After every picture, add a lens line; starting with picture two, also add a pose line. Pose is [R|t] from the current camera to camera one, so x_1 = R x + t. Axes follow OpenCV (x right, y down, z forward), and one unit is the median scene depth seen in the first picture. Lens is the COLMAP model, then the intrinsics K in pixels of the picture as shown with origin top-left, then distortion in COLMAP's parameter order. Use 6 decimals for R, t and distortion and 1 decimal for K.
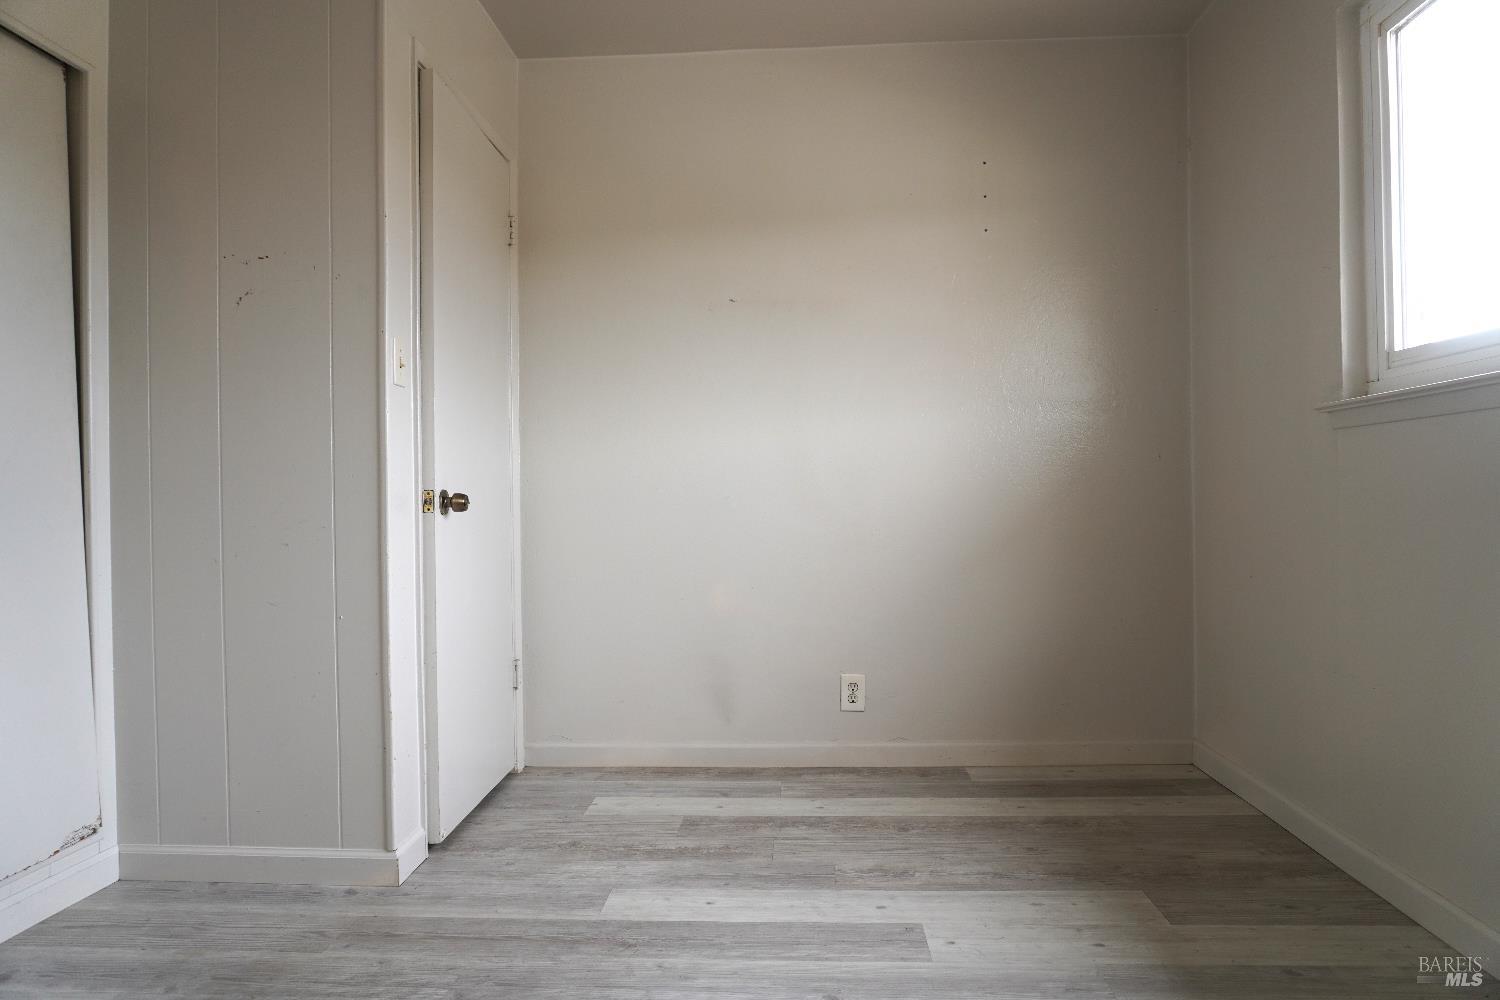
lens RADIAL K [[1001.1, 0, 753.6], [0, 1001.1, 502.6], [0, 0, 1]] dist [-0.051273, 0.036705]
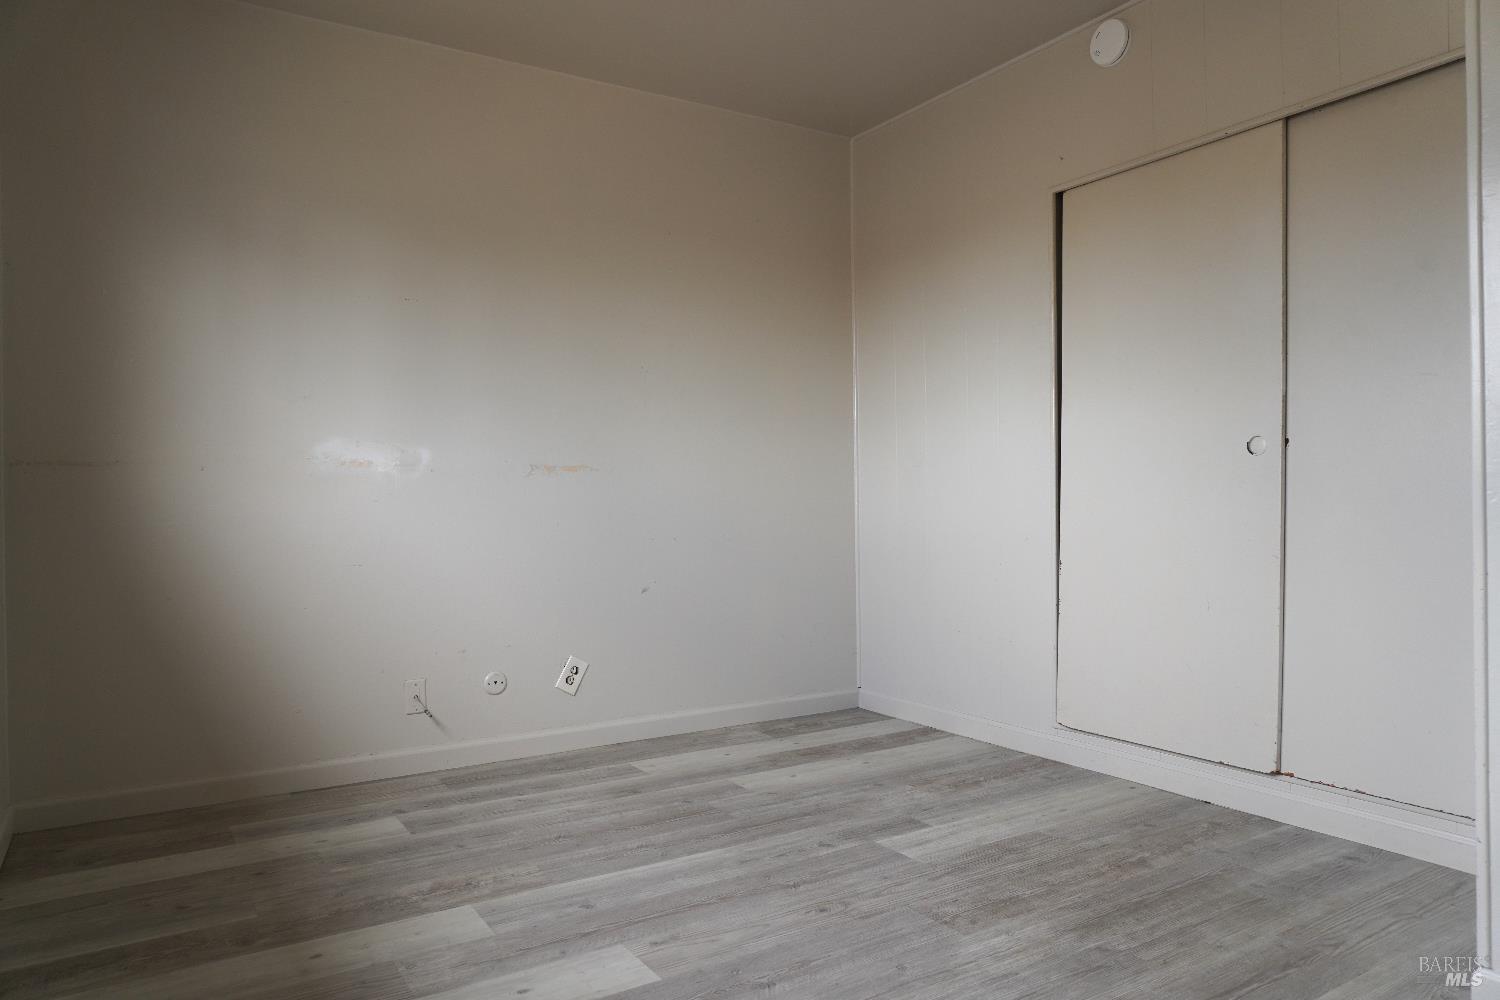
lens RADIAL K [[1001.1, 0, 753.6], [0, 1001.1, 502.6], [0, 0, 1]] dist [-0.051273, 0.036705]
pose [[-0.811472, 0.019668, -0.584060, 0.474065], [0.013849, 0.999800, 0.014426, -0.008652], [0.584227, 0.003618, -0.811582, 1.227136]]
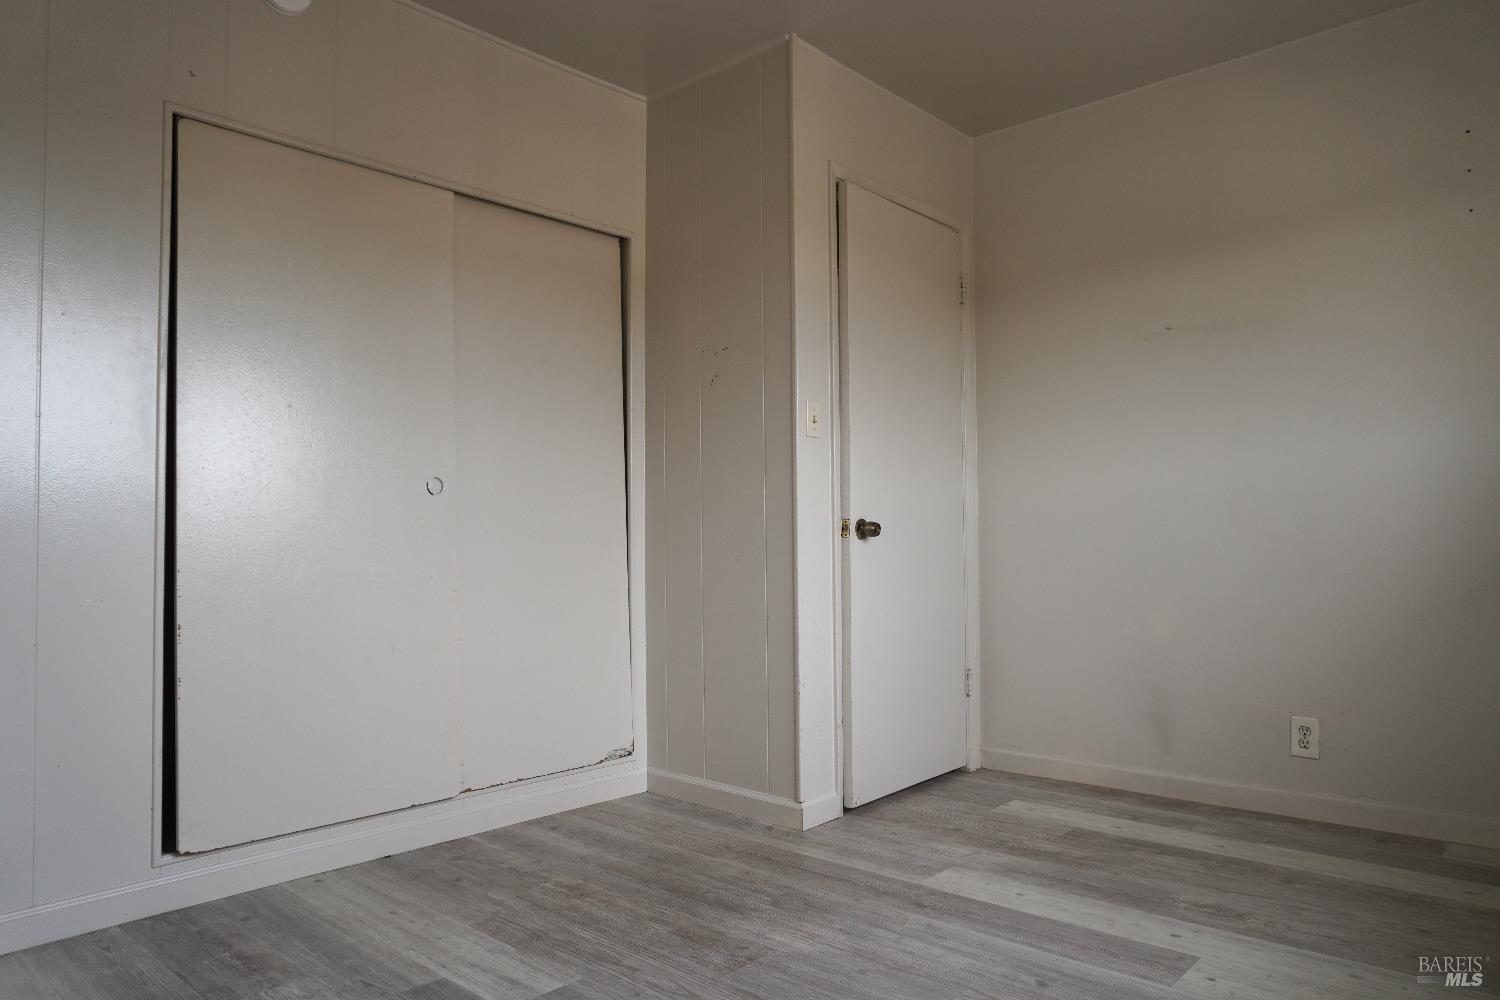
lens RADIAL K [[1001.1, 0, 753.6], [0, 1001.1, 502.6], [0, 0, 1]] dist [-0.051273, 0.036705]
pose [[0.778504, -0.014577, -0.627470, 0.386250], [-0.003459, 0.999615, -0.027513, 0.001487], [0.627630, 0.023589, 0.778155, -0.043227]]
